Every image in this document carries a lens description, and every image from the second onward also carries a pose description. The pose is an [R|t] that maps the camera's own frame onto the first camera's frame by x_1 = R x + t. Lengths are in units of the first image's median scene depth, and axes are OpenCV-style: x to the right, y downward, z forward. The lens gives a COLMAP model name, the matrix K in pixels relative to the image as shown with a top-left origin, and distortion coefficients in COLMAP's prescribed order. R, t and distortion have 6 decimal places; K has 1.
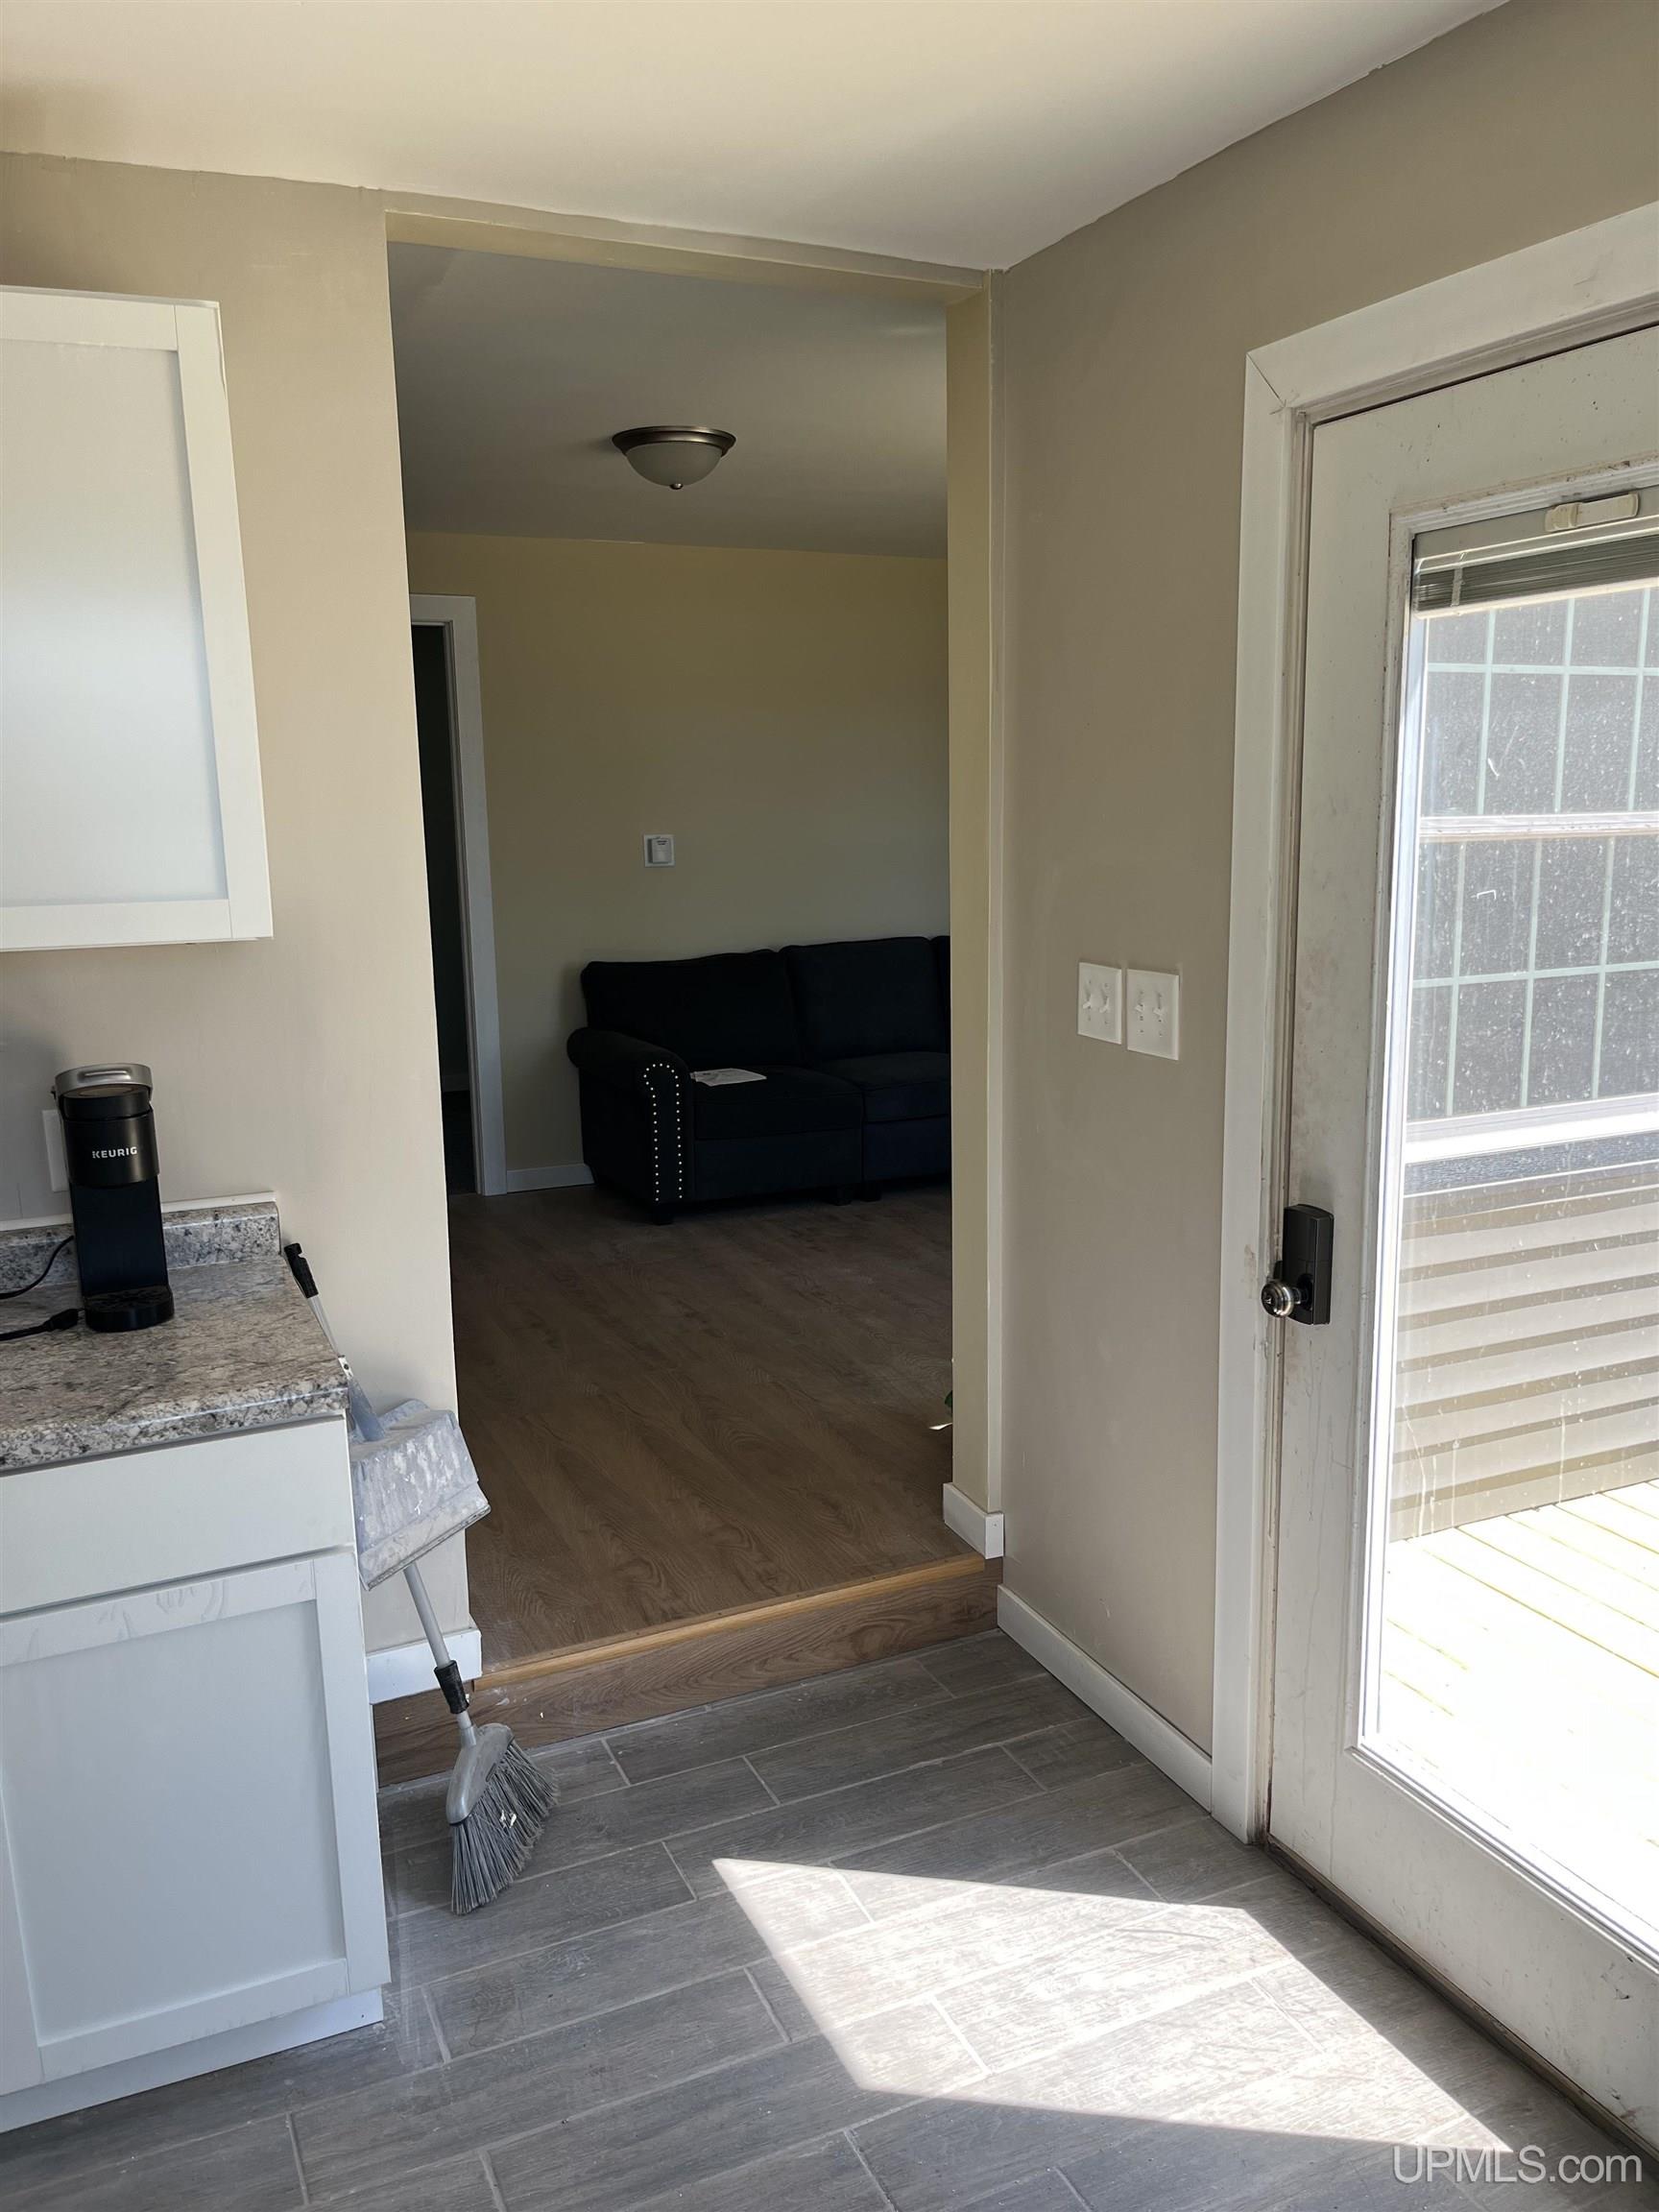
lens RADIAL K [[1686.2, 0, 822.5], [0, 1686.2, 1115.8], [0, 0, 1]] dist [0.027783, -0.001683]
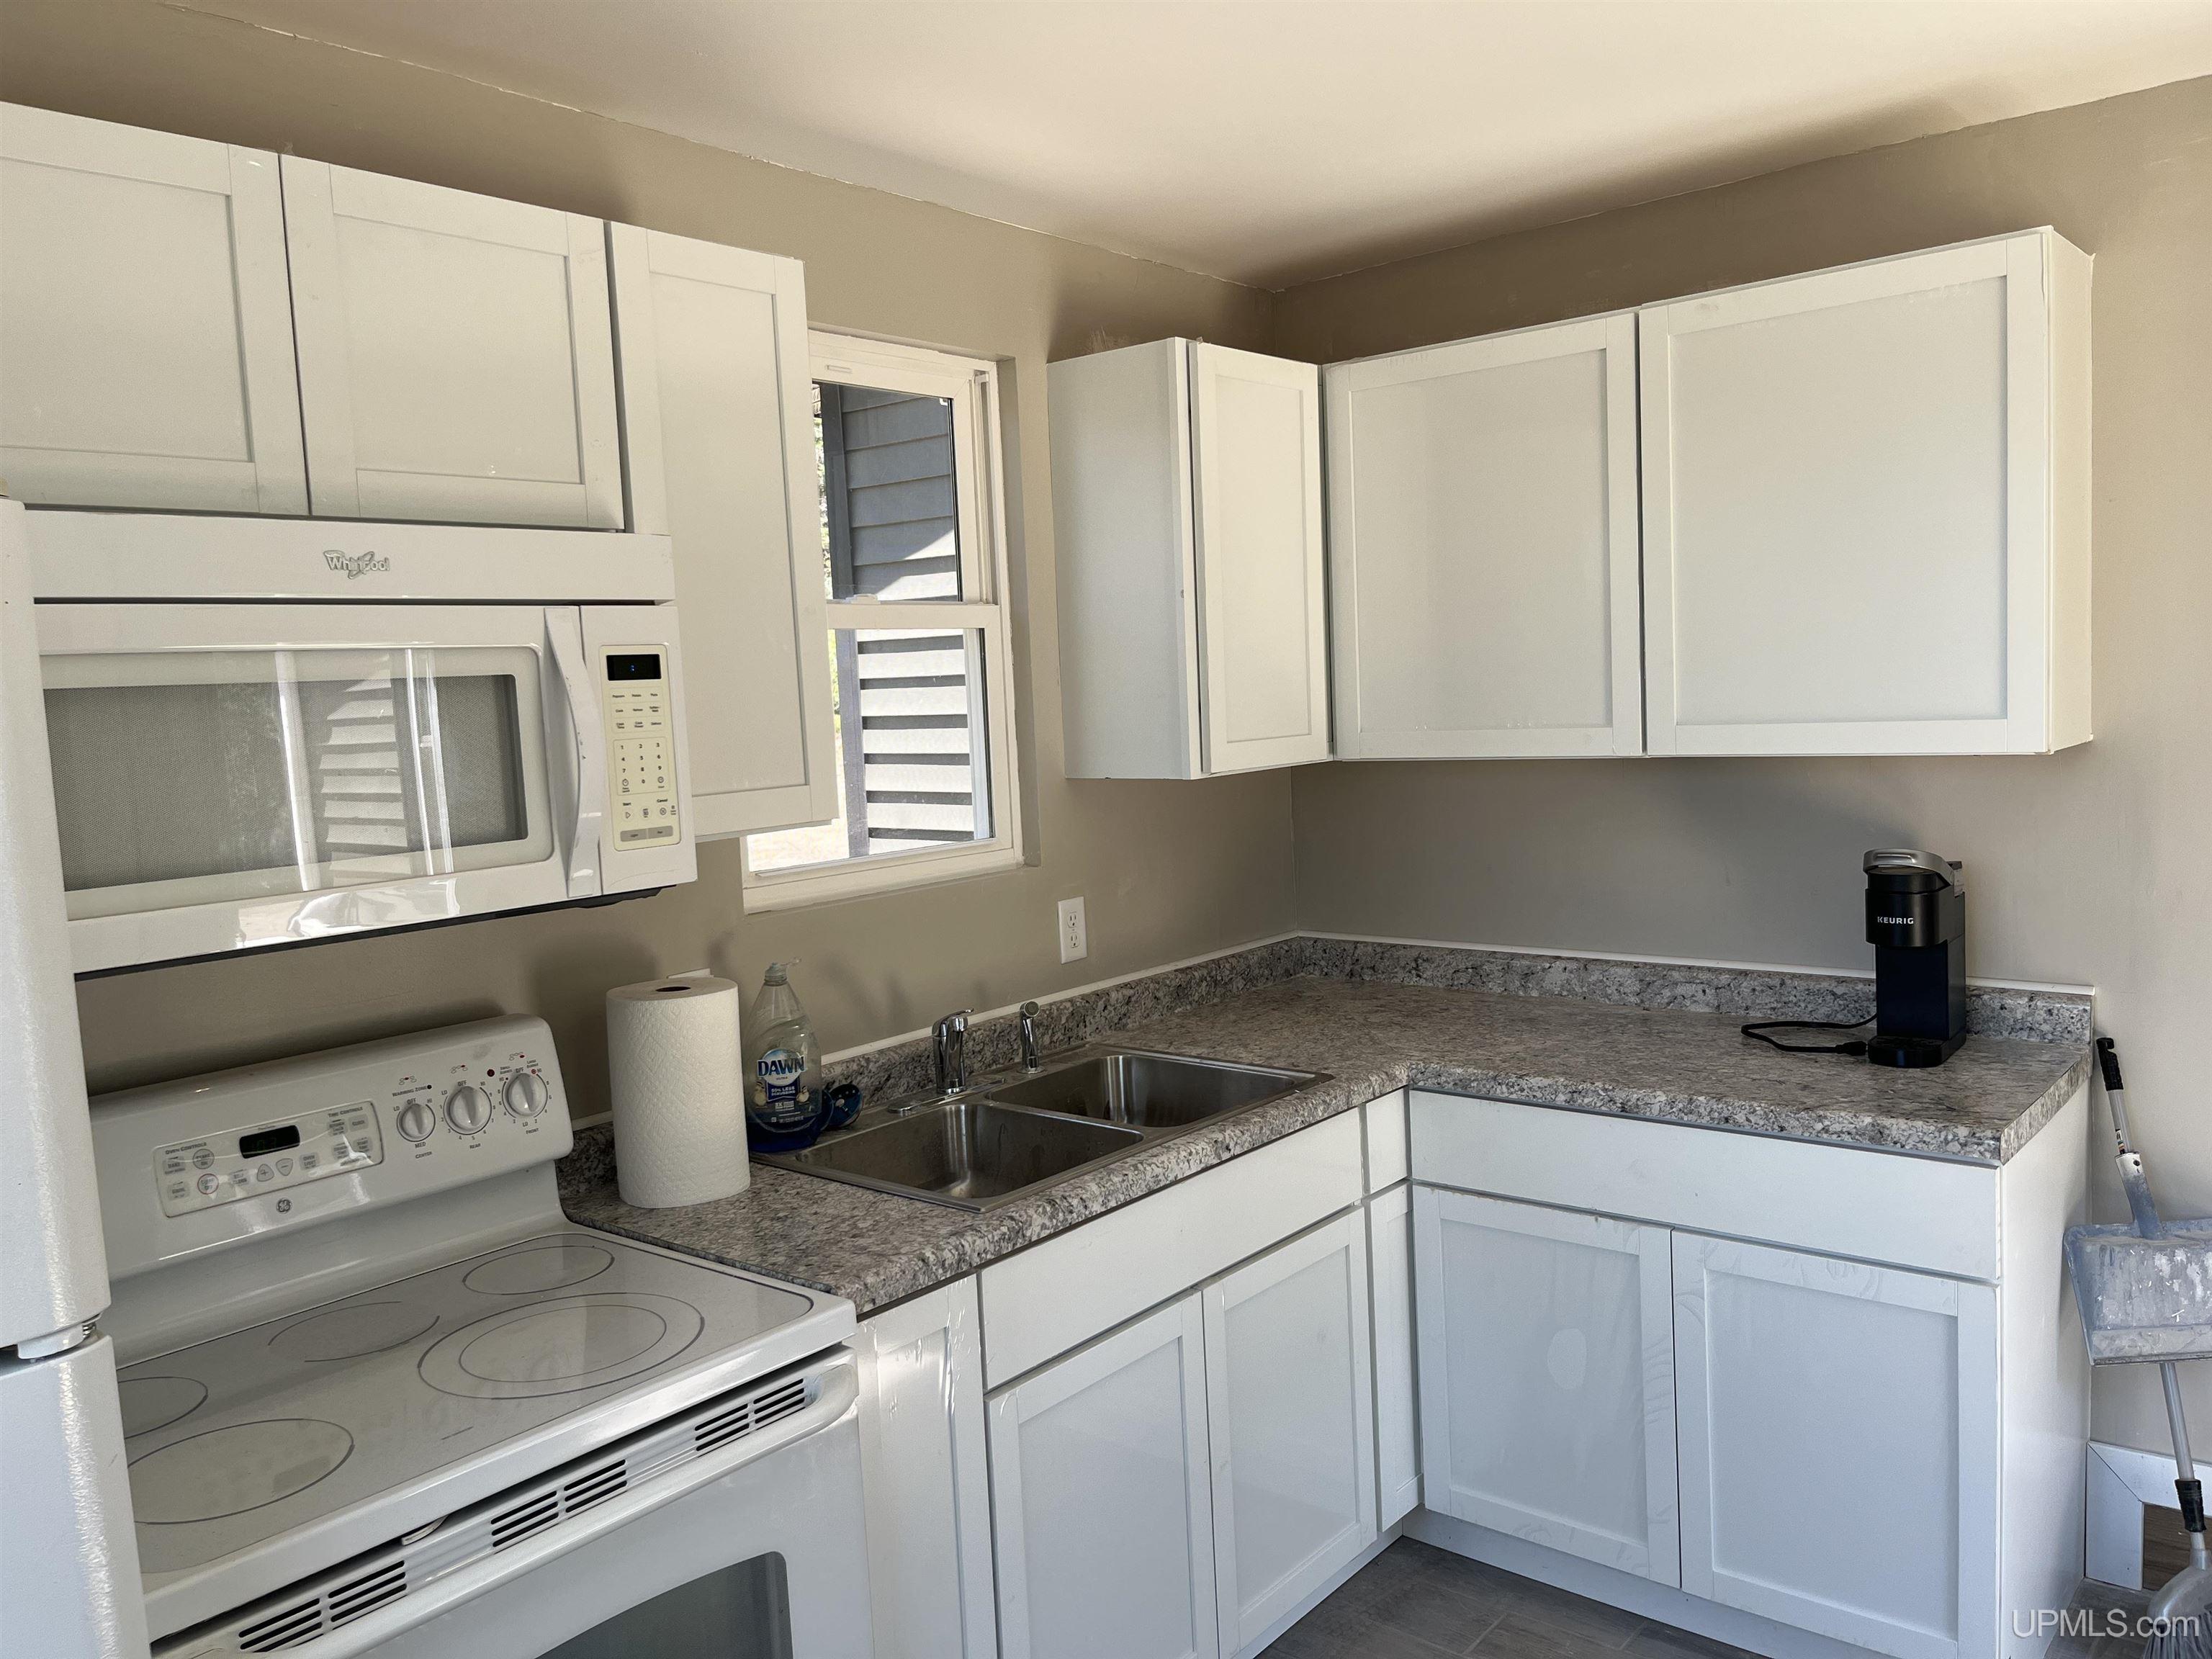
lens RADIAL K [[1686.2, 0, 1106.9], [0, 1686.2, 830.0], [0, 0, 1]] dist [0.027783, -0.001683]
pose [[0.450567, 0.085986, -0.888592, 0.416568], [-0.131601, 0.990874, 0.029155, -0.003982], [0.882990, 0.103803, 0.457771, -0.083519]]
